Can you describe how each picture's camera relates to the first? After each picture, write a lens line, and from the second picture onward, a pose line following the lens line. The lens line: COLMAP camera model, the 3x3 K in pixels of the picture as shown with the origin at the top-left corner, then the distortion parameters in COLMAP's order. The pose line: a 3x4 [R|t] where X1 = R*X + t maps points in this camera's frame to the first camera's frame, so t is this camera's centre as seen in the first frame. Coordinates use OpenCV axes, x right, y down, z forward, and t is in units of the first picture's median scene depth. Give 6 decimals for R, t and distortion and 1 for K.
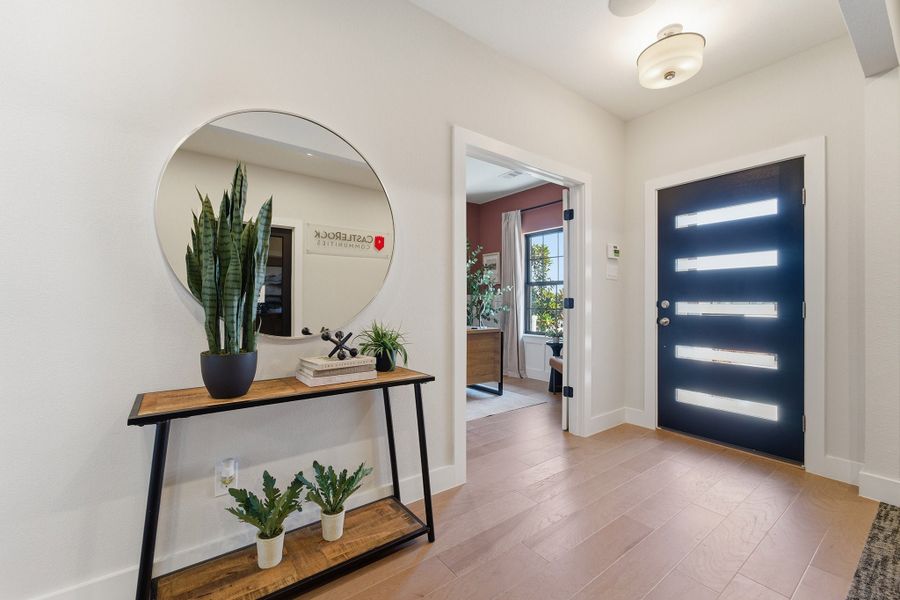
lens RADIAL K [[362.2, 0, 450.1], [0, 362.2, 300.3], [0, 0, 1]] dist [0.017335, -0.000019]
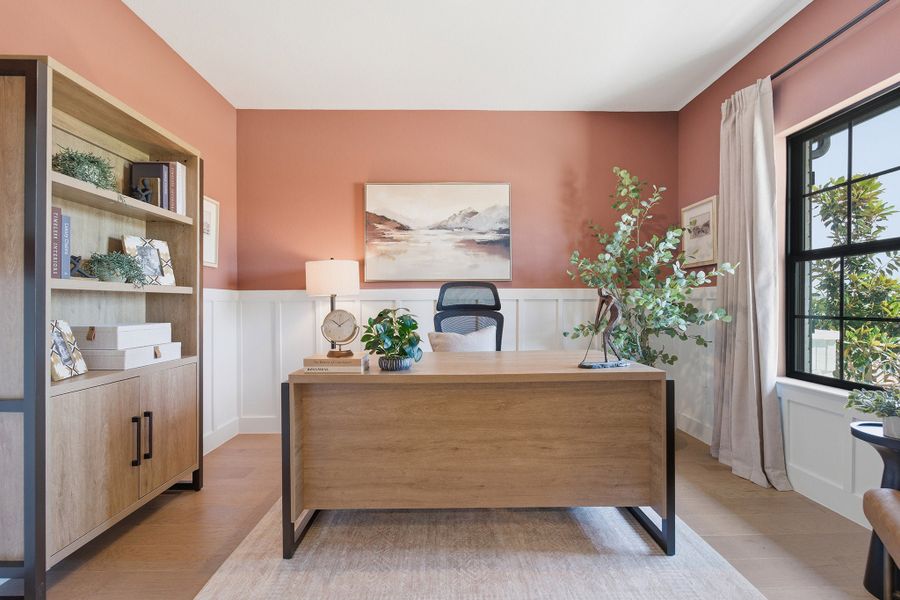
lens RADIAL K [[362.2, 0, 451.7], [0, 362.2, 305.5], [0, 0, 1]] dist [0.017335, -0.000019]
pose [[0.820665, -0.003751, -0.571397, 0.135259], [0.009767, 0.999924, 0.007463, 0.003763], [0.571326, -0.011705, 0.820640, 0.445951]]
